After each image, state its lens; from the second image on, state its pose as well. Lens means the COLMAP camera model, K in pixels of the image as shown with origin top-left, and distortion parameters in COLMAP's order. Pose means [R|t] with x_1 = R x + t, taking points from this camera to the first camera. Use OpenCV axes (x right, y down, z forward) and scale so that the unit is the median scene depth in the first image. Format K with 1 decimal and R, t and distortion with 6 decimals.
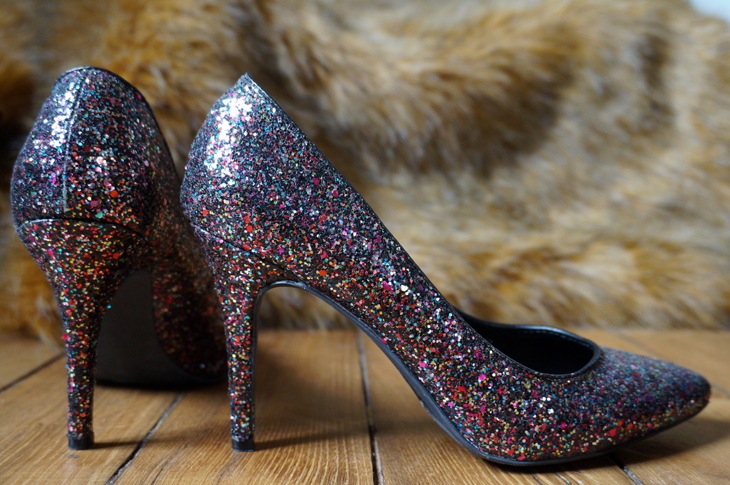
lens RADIAL K [[726.7, 0, 364.7], [0, 726.7, 242.4], [0, 0, 1]] dist [0.017510, 0.000000]
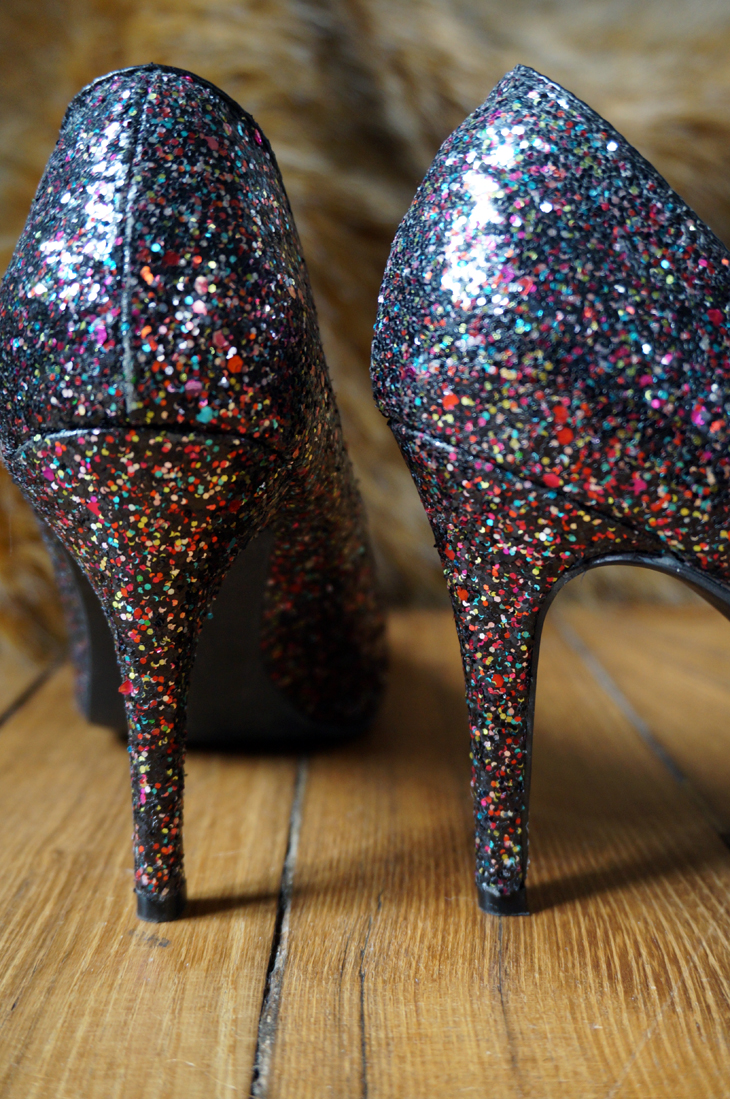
lens RADIAL K [[1094.0, 0, 359.3], [0, 1094.0, 543.7], [0, 0, 1]] dist [0.017510, 0.000000]
pose [[0.999188, -0.028546, -0.028432, -0.247691], [0.031164, 0.994861, 0.096338, -0.020824], [0.025535, -0.097145, 0.994943, 0.340570]]
